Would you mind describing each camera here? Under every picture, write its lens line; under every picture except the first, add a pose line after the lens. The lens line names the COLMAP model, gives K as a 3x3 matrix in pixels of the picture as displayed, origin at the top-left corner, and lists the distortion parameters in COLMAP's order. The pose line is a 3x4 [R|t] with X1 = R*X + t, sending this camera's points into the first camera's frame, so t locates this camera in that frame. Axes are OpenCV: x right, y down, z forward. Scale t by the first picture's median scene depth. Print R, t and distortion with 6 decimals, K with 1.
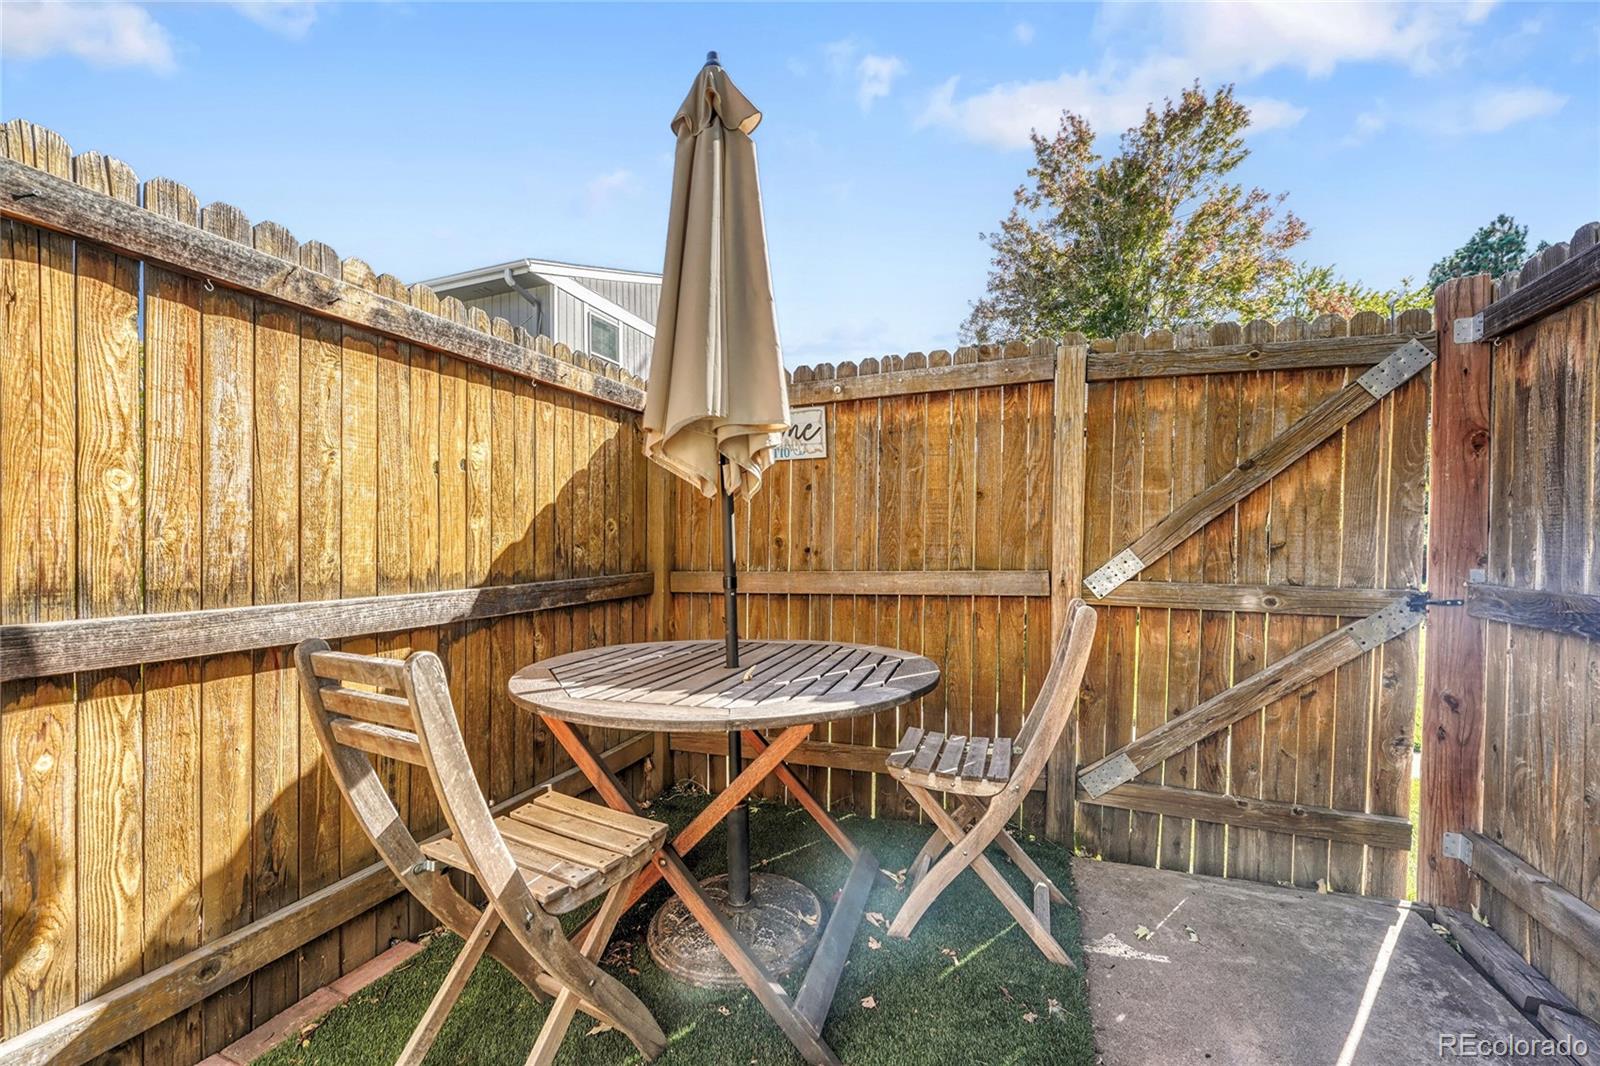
lens RADIAL K [[635.3, 0, 796.6], [0, 635.3, 530.0], [0, 0, 1]] dist [0.002083, -0.000095]
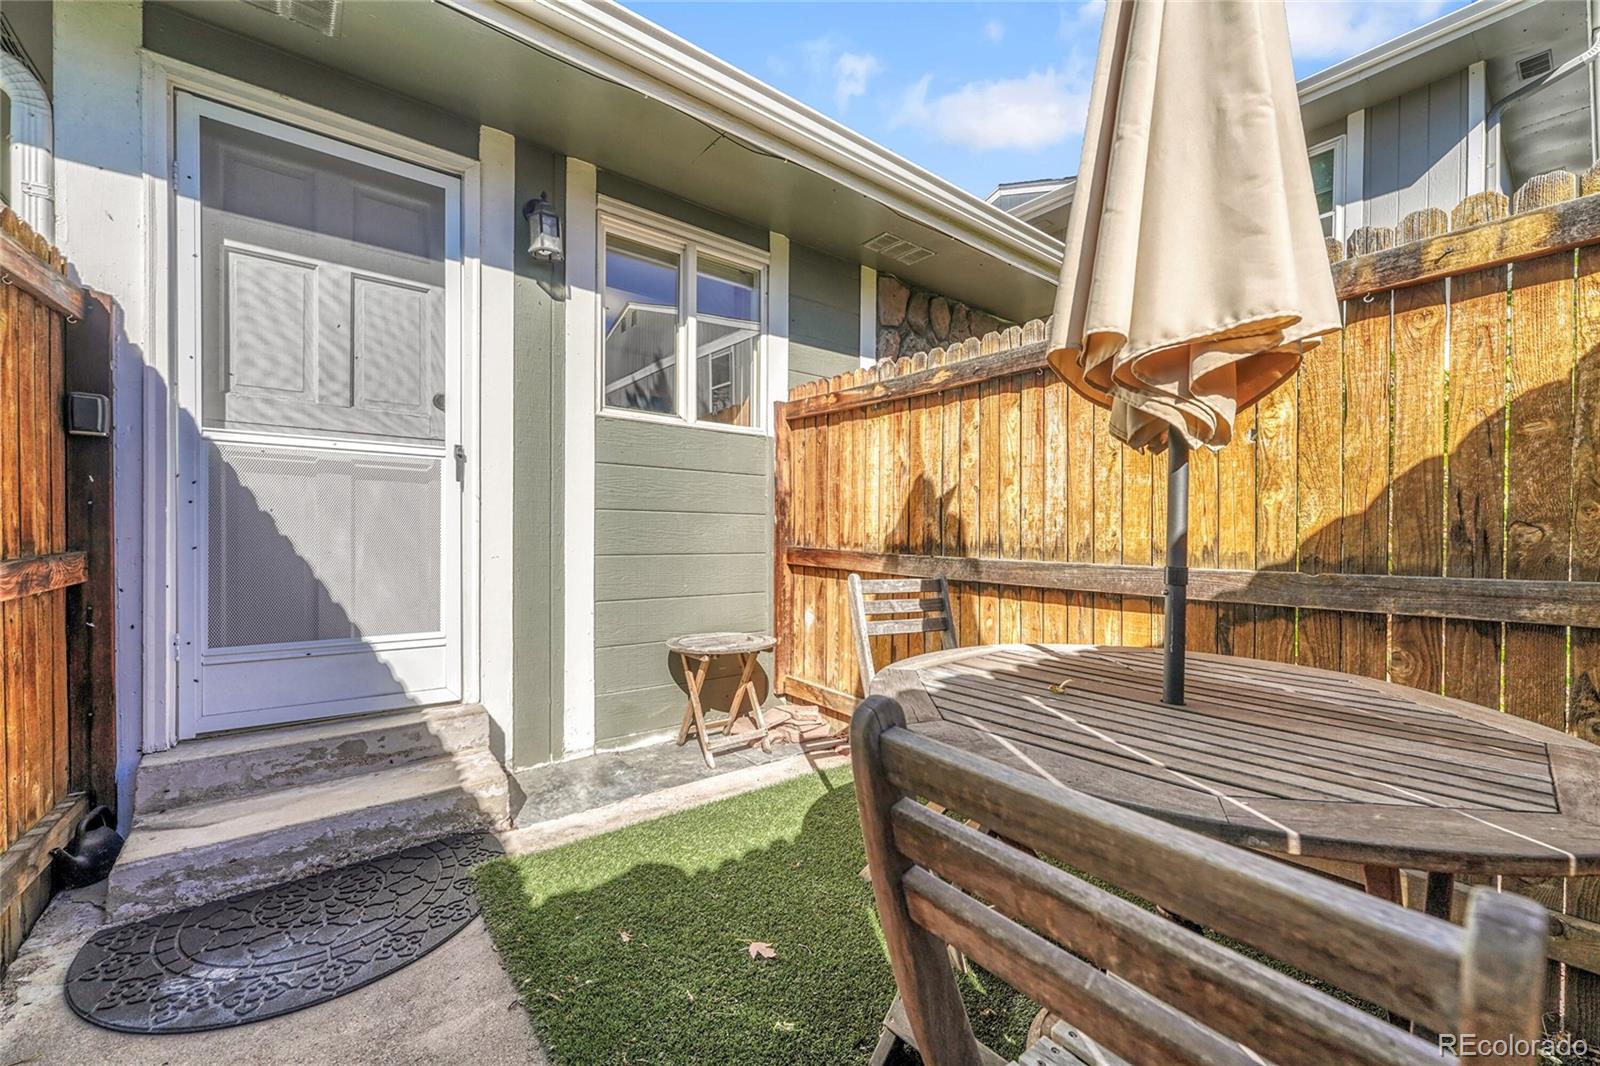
lens RADIAL K [[635.3, 0, 796.8], [0, 635.3, 537.5], [0, 0, 1]] dist [0.002083, -0.000095]
pose [[-0.512277, 0.014572, -0.858696, 0.755325], [0.019129, 0.999802, 0.005554, 0.034089], [0.858607, -0.013581, -0.512455, 1.123648]]
